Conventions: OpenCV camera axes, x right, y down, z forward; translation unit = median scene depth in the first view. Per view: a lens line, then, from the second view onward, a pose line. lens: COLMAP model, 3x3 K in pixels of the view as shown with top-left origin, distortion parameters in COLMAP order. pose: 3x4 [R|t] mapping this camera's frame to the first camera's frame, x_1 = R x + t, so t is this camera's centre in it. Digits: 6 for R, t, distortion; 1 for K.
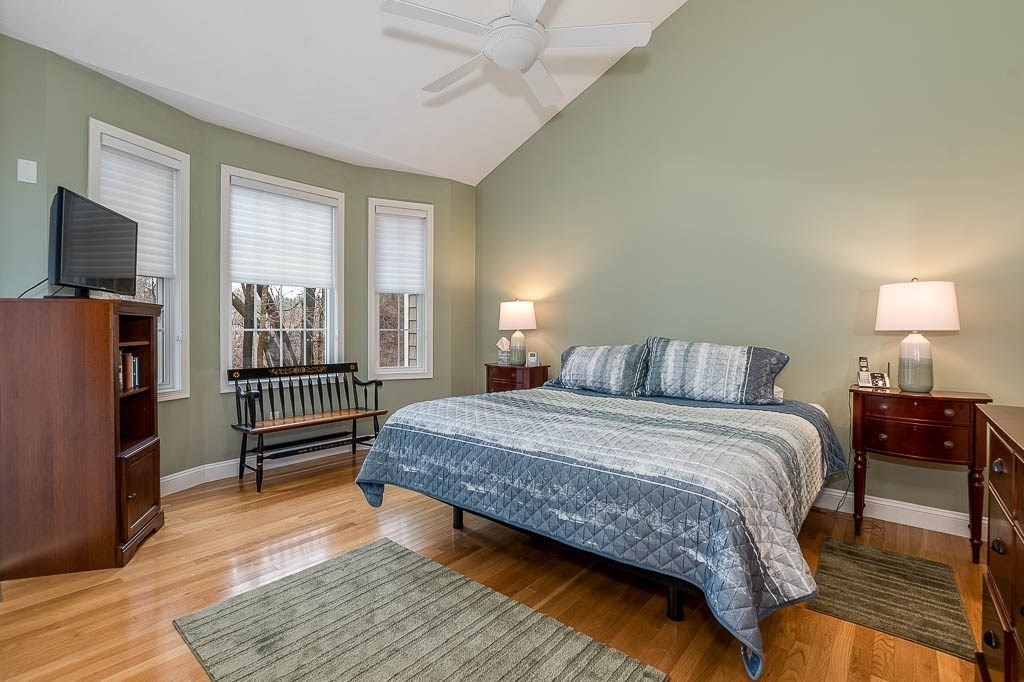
lens RADIAL K [[469.4, 0, 494.9], [0, 469.4, 334.9], [0, 0, 1]] dist [-0.022351, -0.000218]
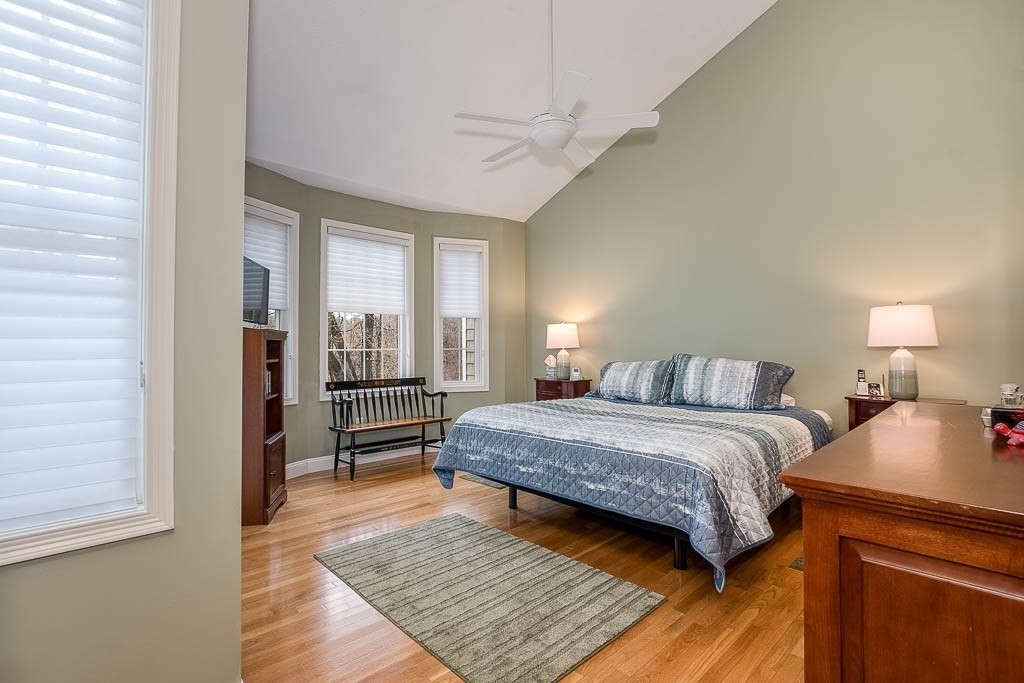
lens RADIAL K [[469.4, 0, 494.9], [0, 469.4, 335.4], [0, 0, 1]] dist [-0.022351, -0.000218]
pose [[0.994187, -0.010558, -0.107152, 0.011946], [0.006449, 0.999233, -0.038623, 0.001194], [0.107477, 0.037708, 0.993492, -0.255570]]
